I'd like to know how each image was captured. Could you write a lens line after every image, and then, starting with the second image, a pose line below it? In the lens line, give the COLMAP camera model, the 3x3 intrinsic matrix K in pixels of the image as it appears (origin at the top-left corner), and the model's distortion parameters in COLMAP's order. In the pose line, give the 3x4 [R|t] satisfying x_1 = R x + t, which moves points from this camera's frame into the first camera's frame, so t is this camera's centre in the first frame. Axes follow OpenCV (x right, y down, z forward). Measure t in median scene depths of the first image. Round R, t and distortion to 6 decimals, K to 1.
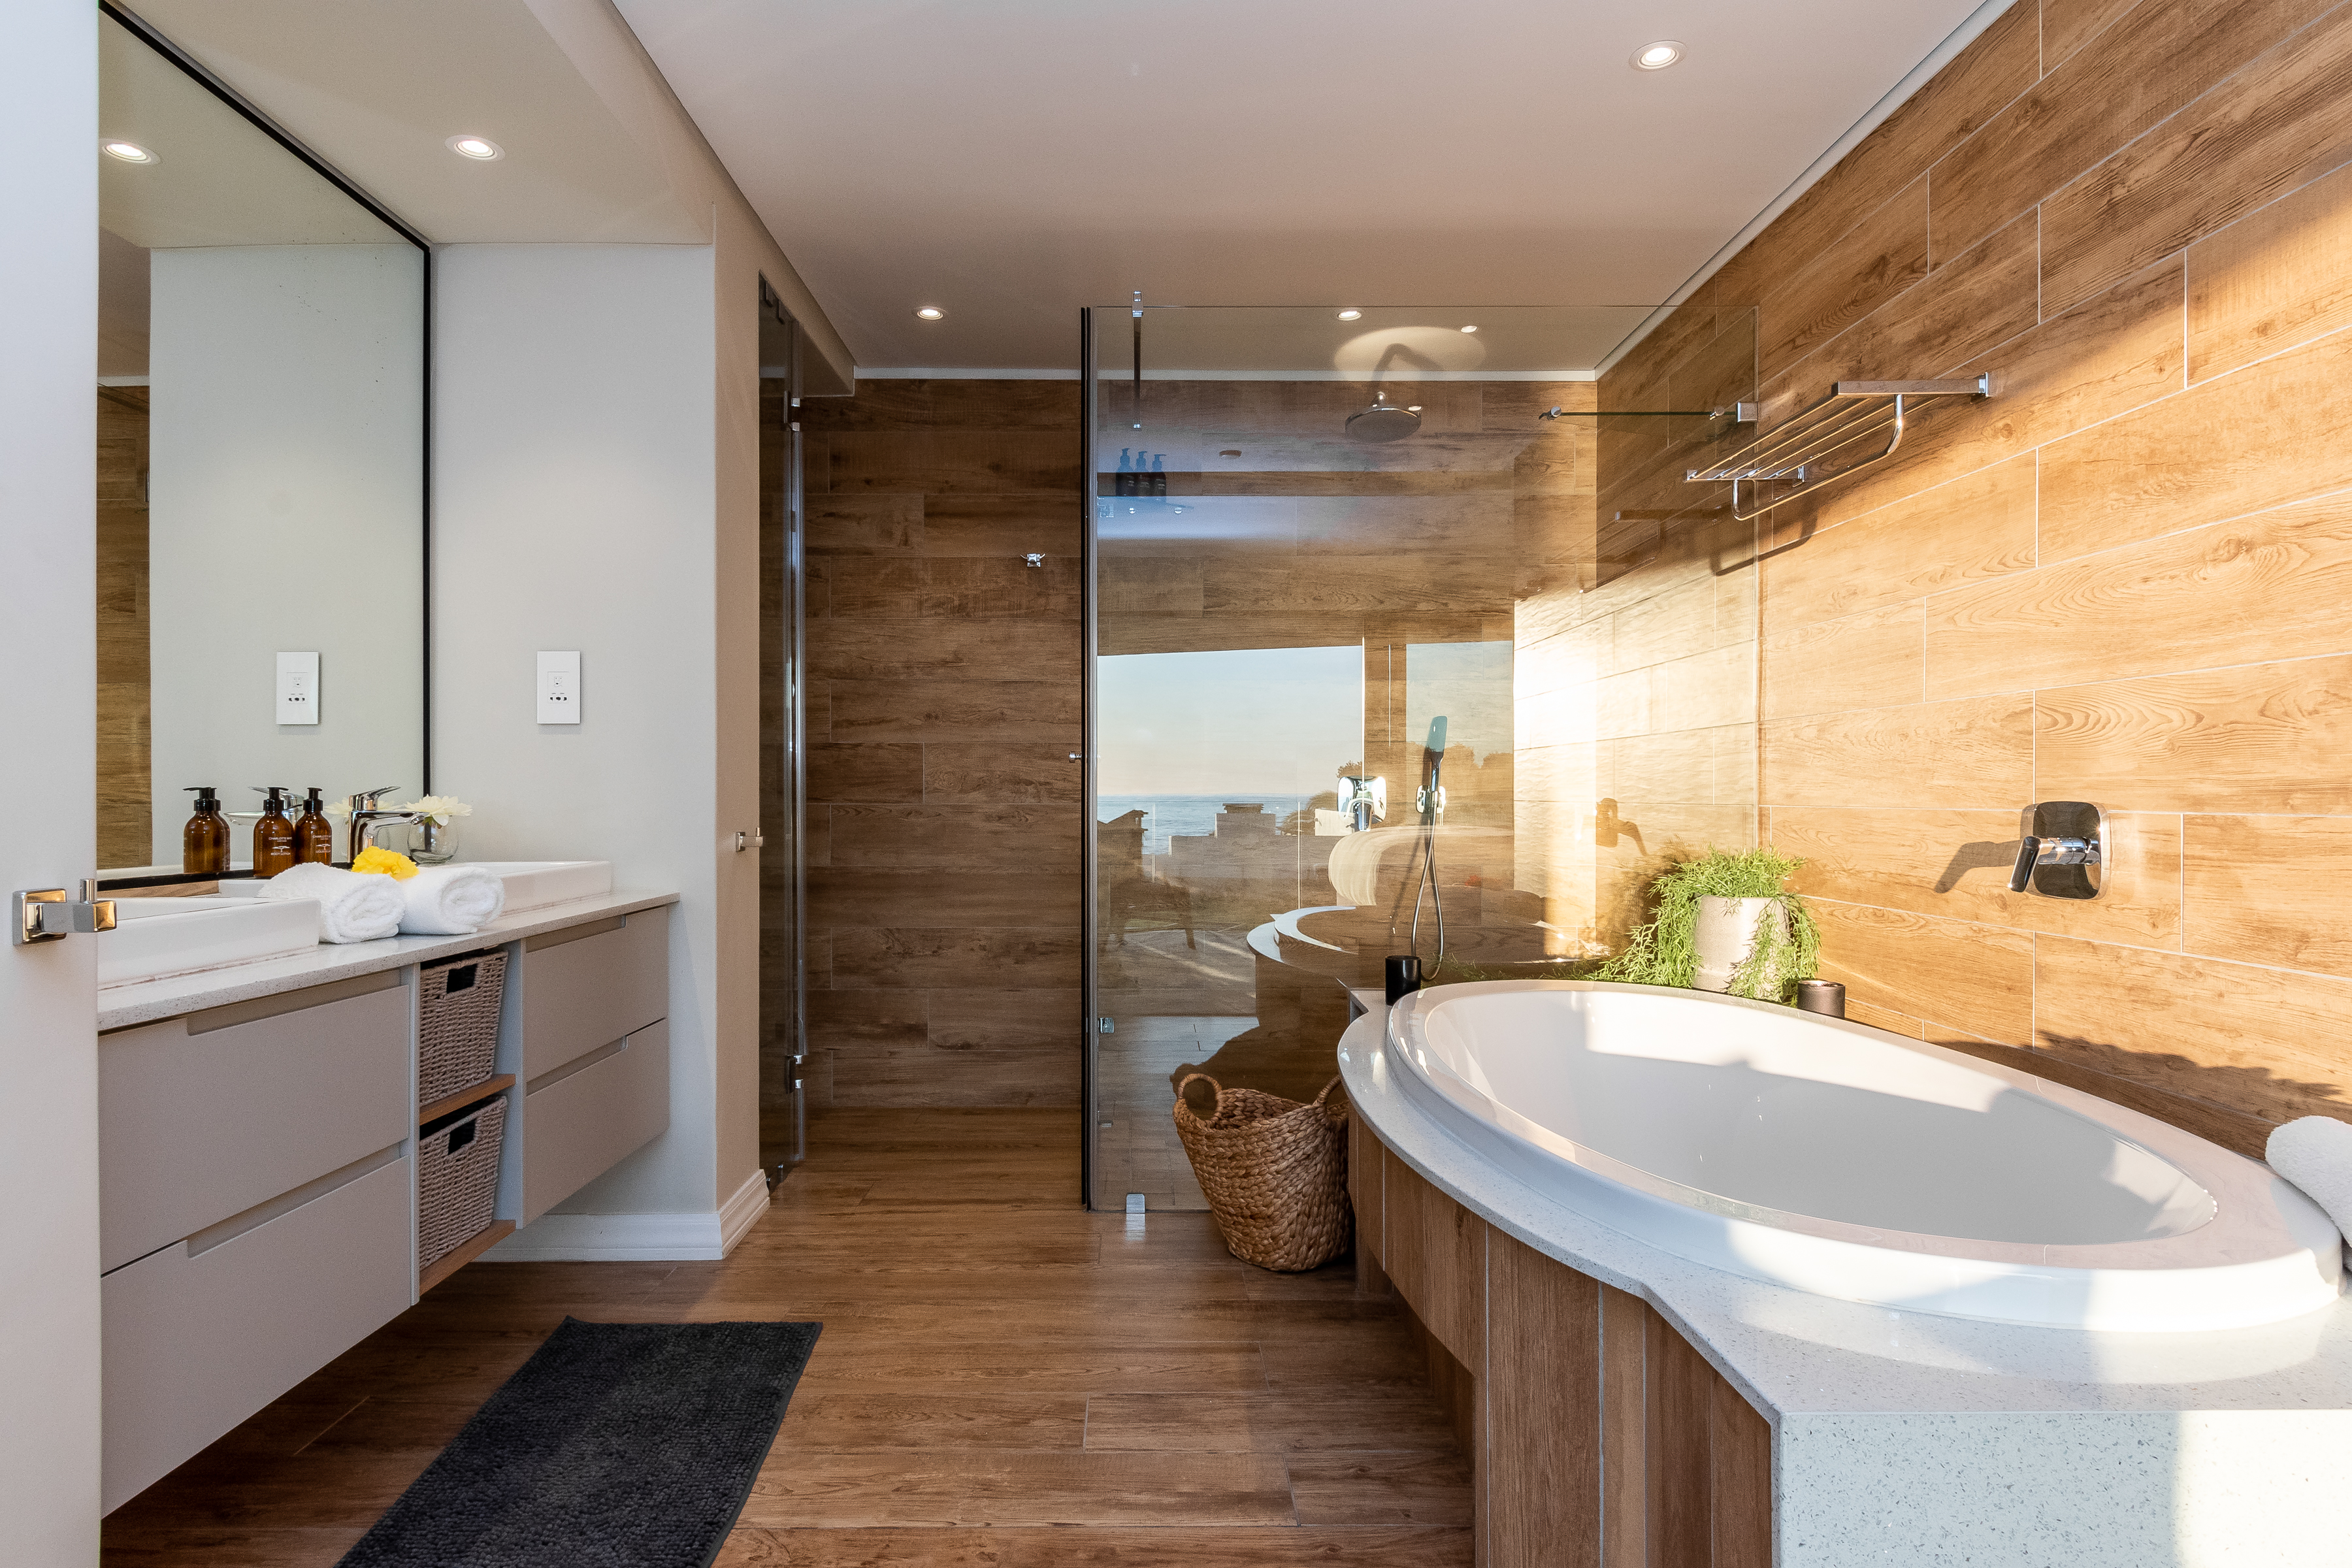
lens RADIAL K [[1314.1, 0, 1176.0], [0, 1314.1, 784.0], [0, 0, 1]] dist [0.002856, 0.001195]
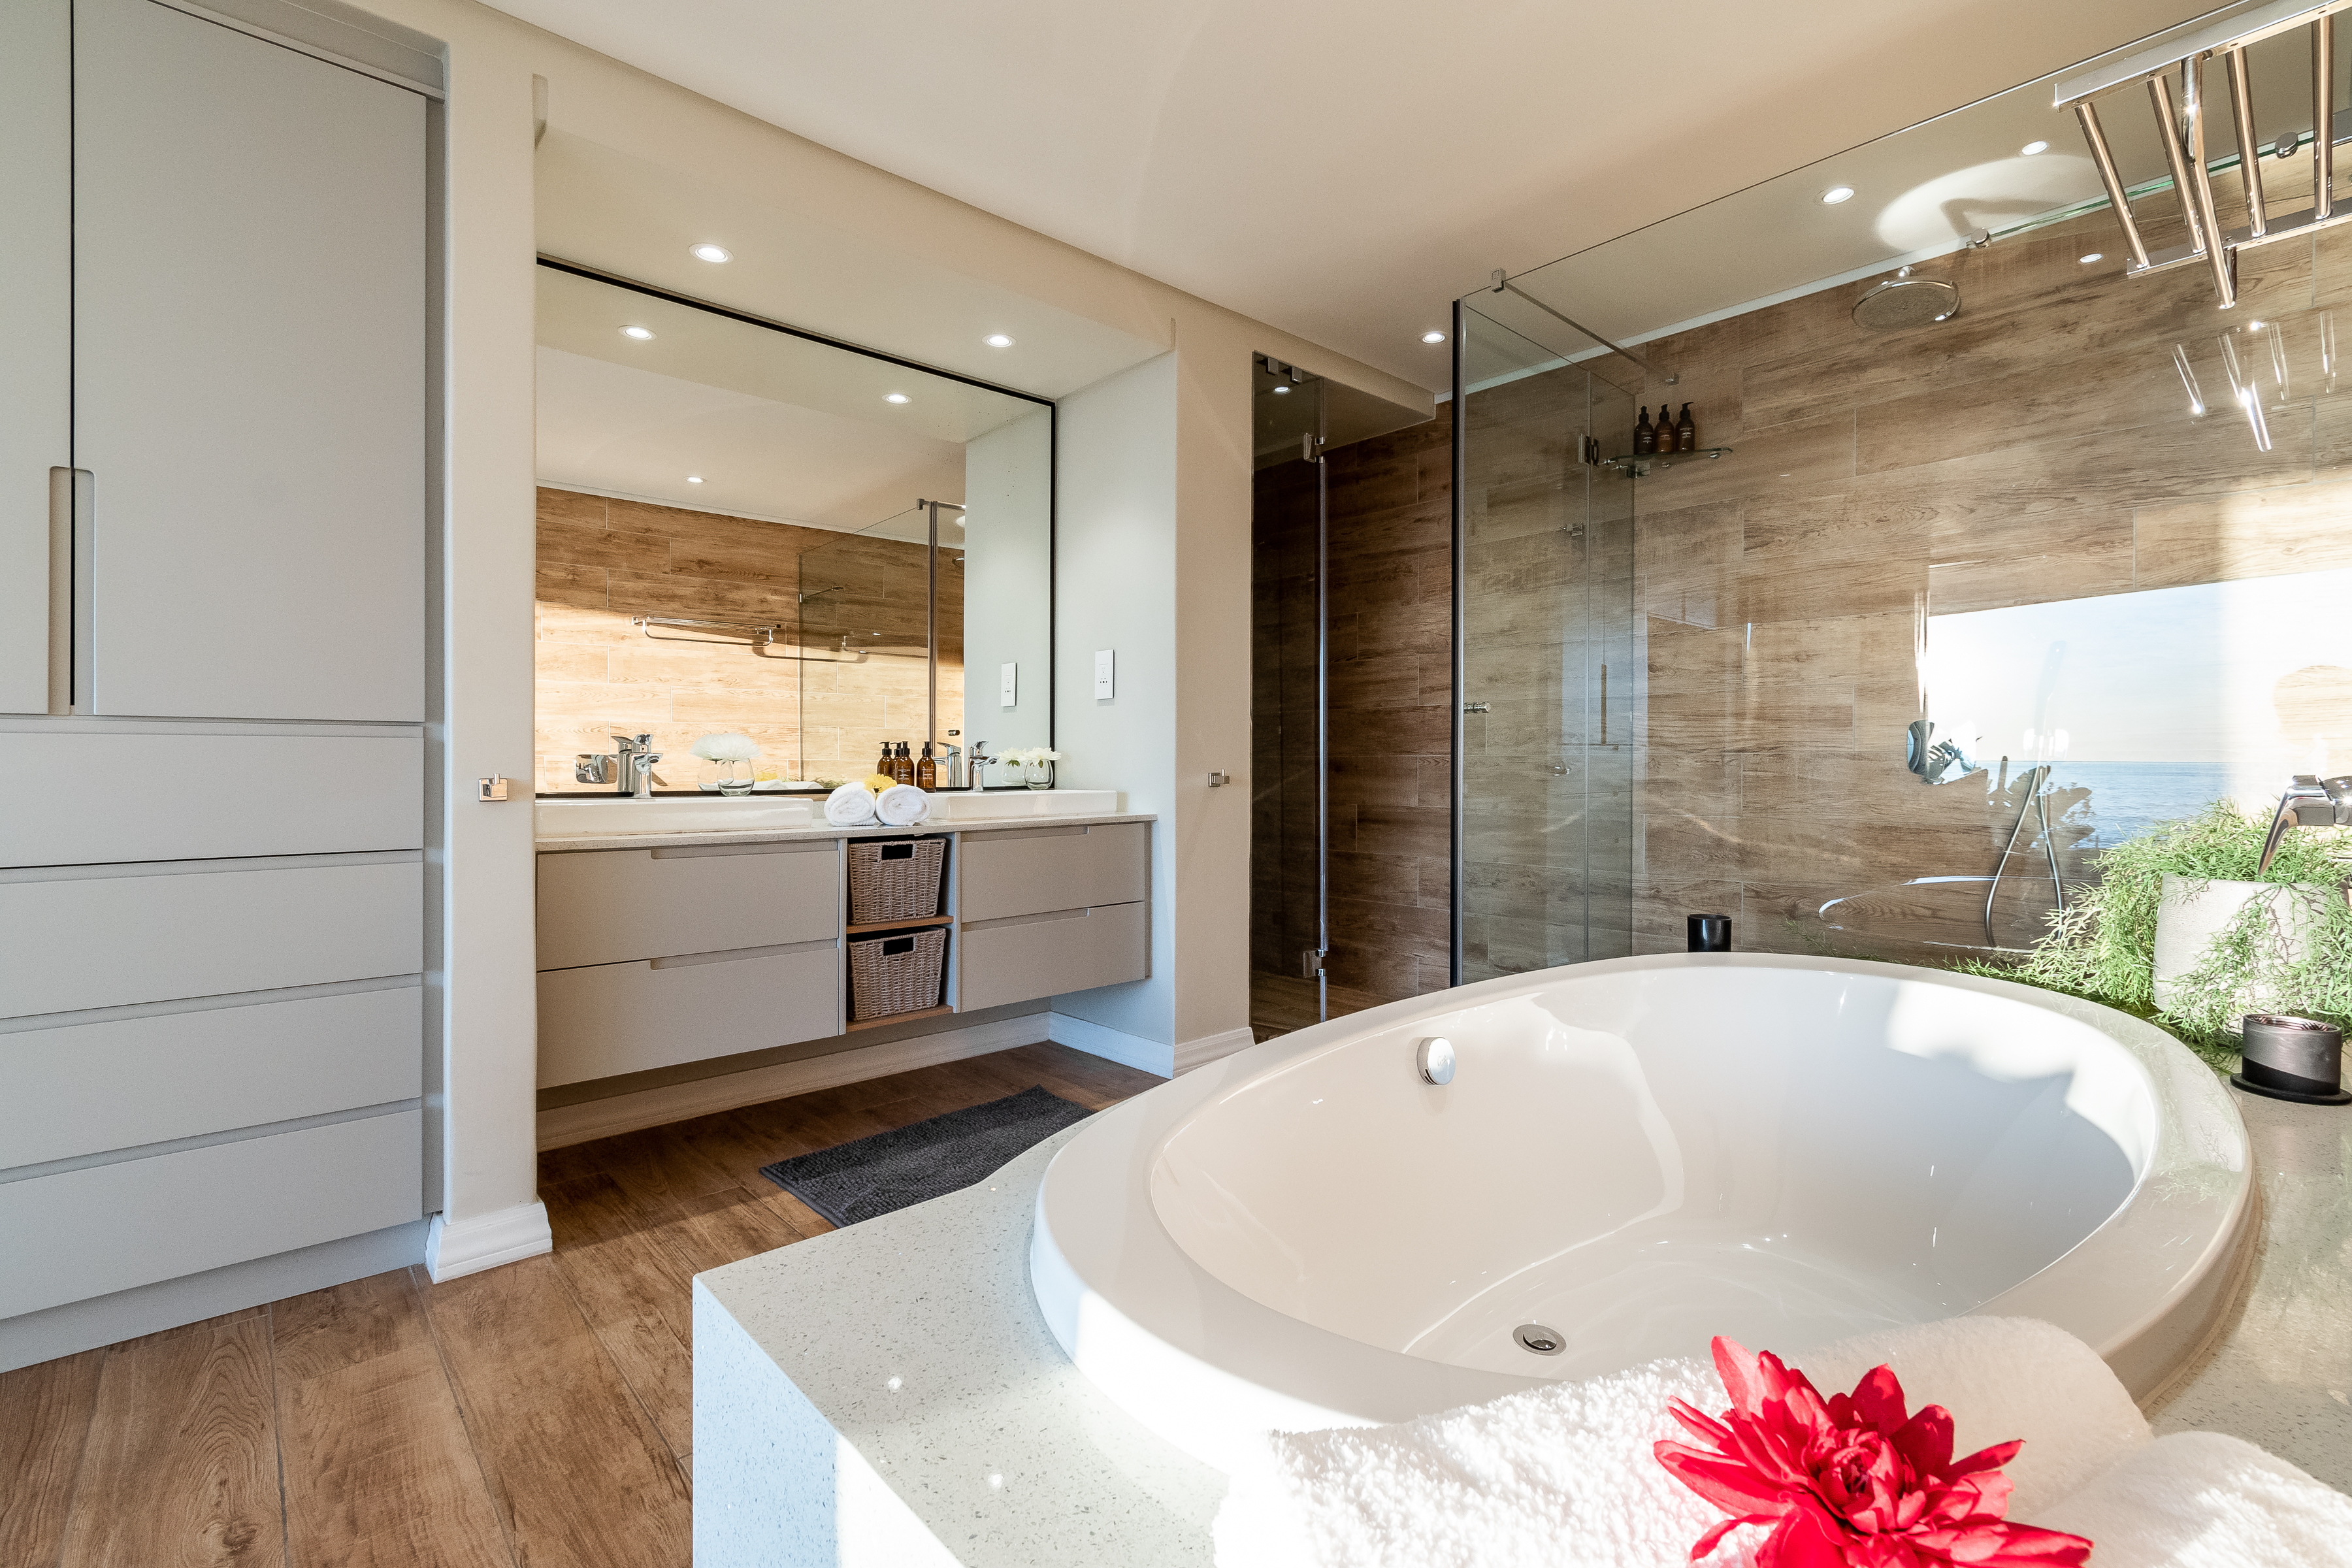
lens RADIAL K [[1055.8, 0, 1177.3], [0, 1055.8, 751.5], [0, 0, 1]] dist [-0.000749, 0.000042]
pose [[0.660534, -0.007806, -0.750756, 0.328127], [0.007657, 0.999964, -0.003661, 0.013065], [0.750757, -0.003330, 0.660570, 0.179794]]
